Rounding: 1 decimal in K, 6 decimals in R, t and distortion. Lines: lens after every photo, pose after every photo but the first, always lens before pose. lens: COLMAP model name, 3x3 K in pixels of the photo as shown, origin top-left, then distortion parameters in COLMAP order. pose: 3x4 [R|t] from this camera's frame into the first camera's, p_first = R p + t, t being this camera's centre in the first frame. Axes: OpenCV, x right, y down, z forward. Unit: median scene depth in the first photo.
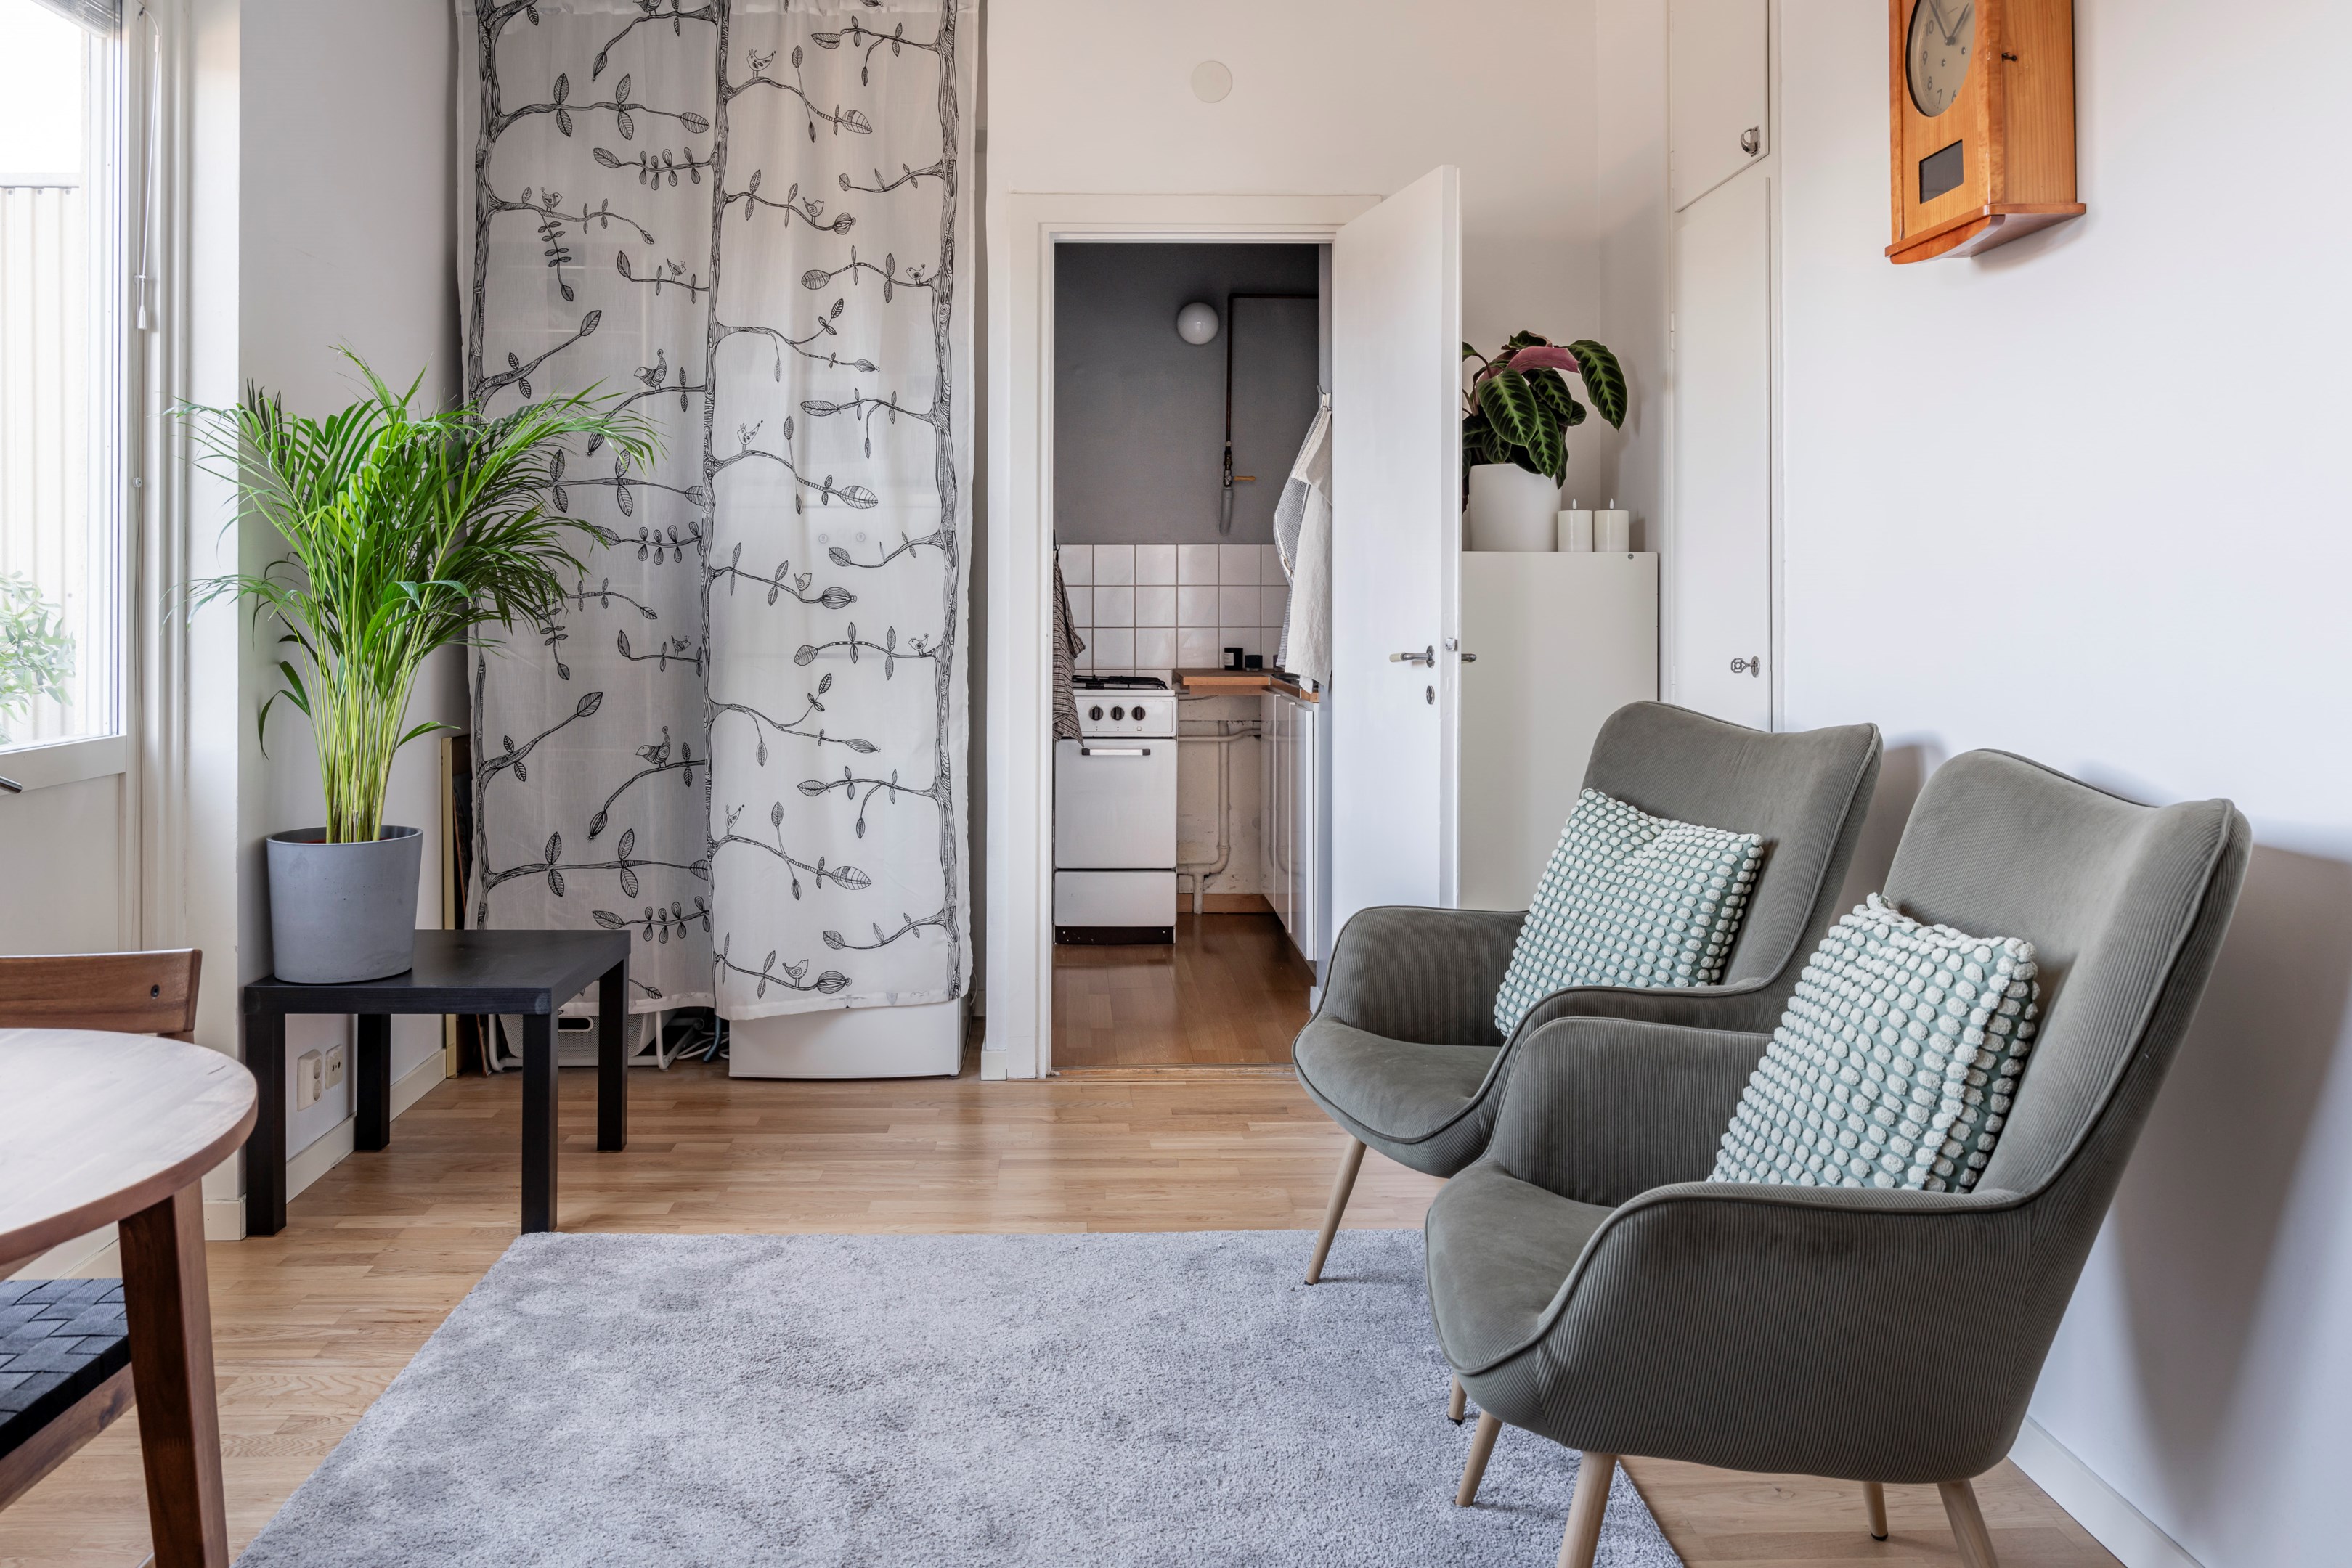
lens RADIAL K [[1799.8, 0, 1118.5], [0, 1799.8, 542.3], [0, 0, 1]] dist [-0.002448, -0.003347]
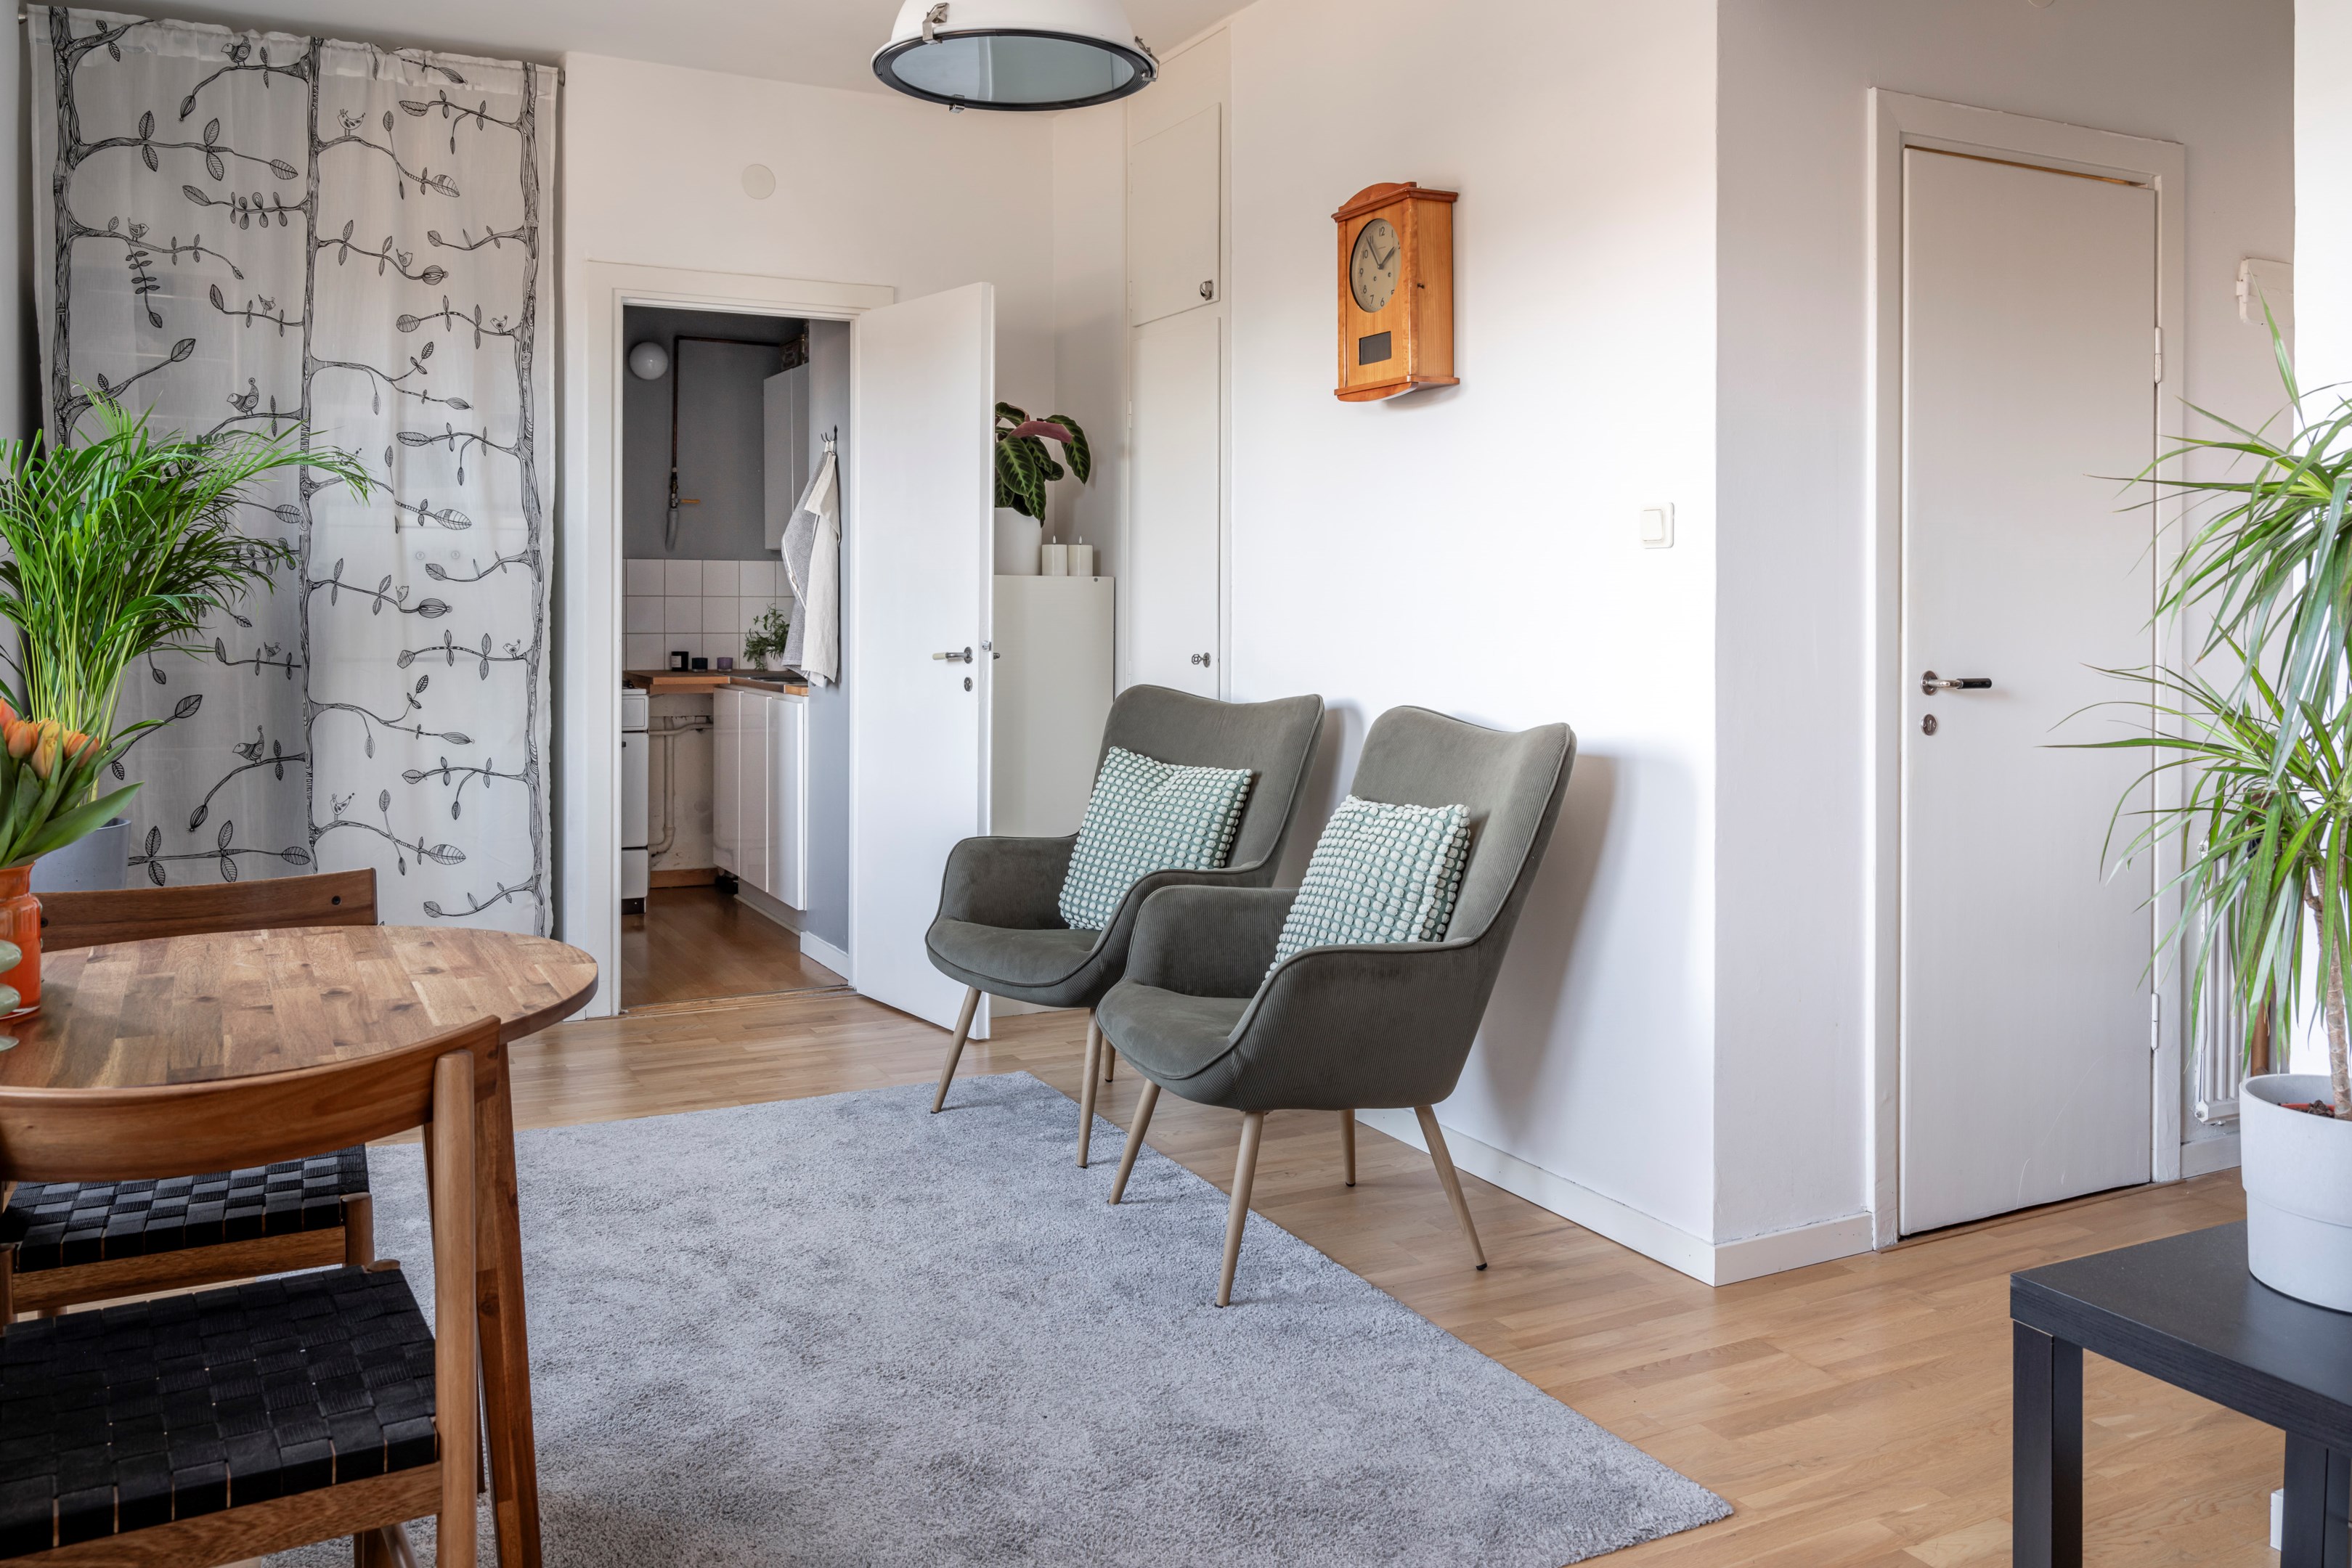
lens RADIAL K [[1799.8, 0, 1118.5], [0, 1799.8, 542.3], [0, 0, 1]] dist [-0.002448, -0.003347]
pose [[0.908694, 0.018584, 0.417049, -0.238695], [-0.017297, 0.999827, -0.006864, -0.010260], [-0.417105, -0.000976, 0.908858, -0.208382]]
